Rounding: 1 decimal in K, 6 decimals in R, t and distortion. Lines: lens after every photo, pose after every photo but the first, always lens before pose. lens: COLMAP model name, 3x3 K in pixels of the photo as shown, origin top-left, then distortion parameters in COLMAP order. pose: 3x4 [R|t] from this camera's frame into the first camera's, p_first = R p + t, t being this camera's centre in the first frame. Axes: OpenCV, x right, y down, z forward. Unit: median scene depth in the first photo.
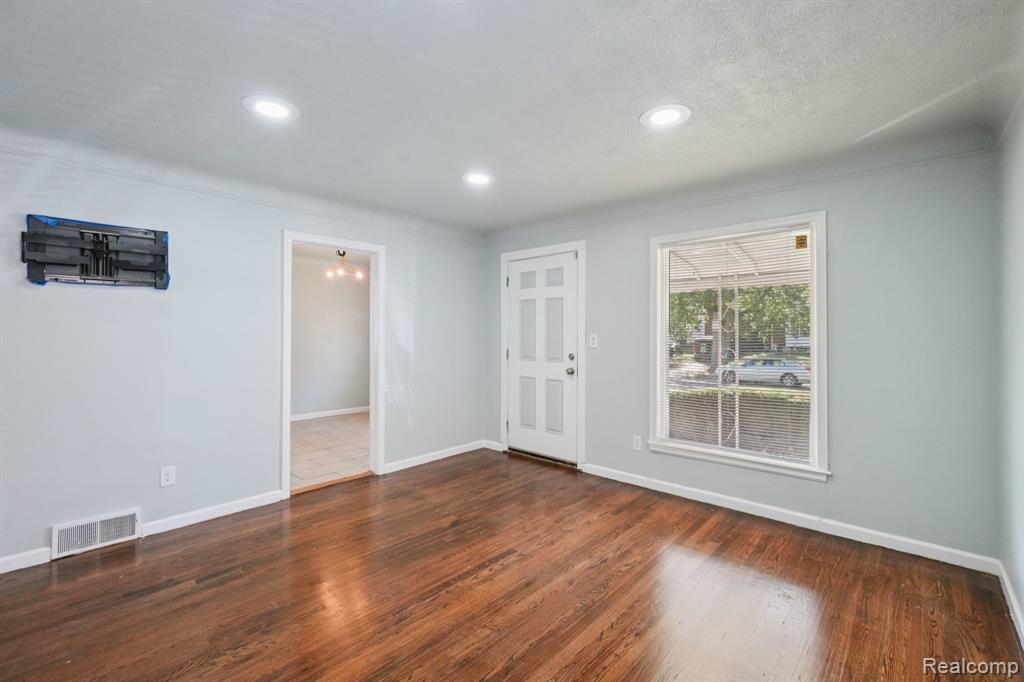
lens RADIAL K [[440.6, 0, 508.9], [0, 440.6, 330.7], [0, 0, 1]] dist [-0.001631, 0.000059]
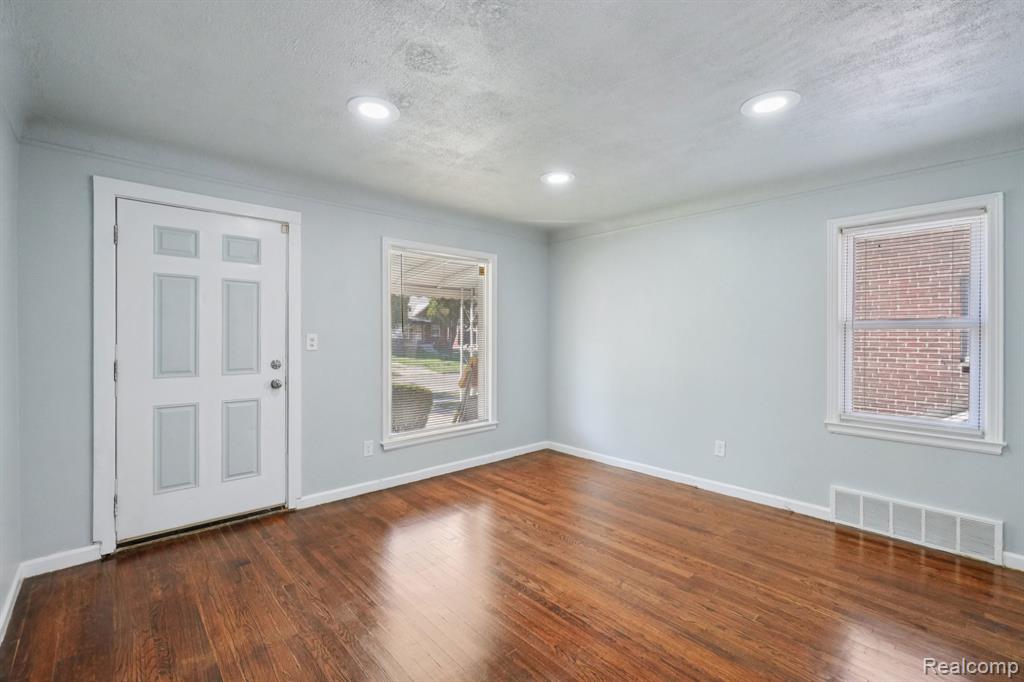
lens RADIAL K [[447.3, 0, 513.7], [0, 447.3, 335.5], [0, 0, 1]] dist [-0.000299, 0.000419]
pose [[0.082135, -0.003536, 0.996615, -0.658871], [-0.010778, 0.999932, 0.004436, 0.003890], [-0.996563, -0.011106, 0.082091, 0.623678]]
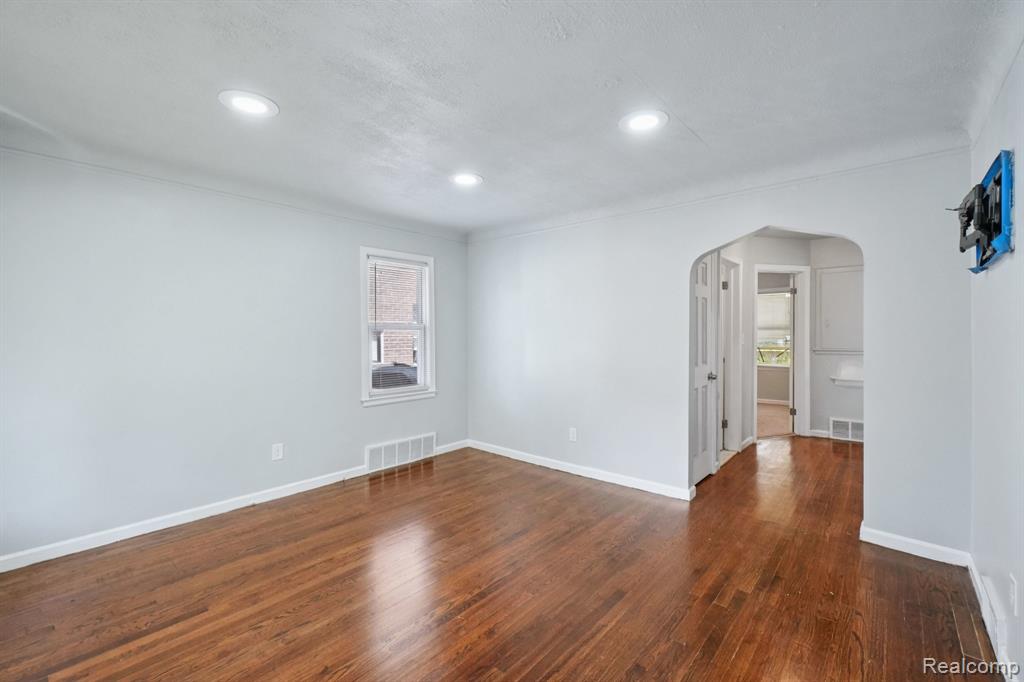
lens RADIAL K [[447.3, 0, 513.7], [0, 447.3, 335.5], [0, 0, 1]] dist [-0.000299, 0.000419]
pose [[-0.999134, -0.000109, -0.041618, -0.104481], [0.000038, 0.999994, -0.003518, 0.008469], [0.041618, -0.003516, -0.999127, 1.216697]]
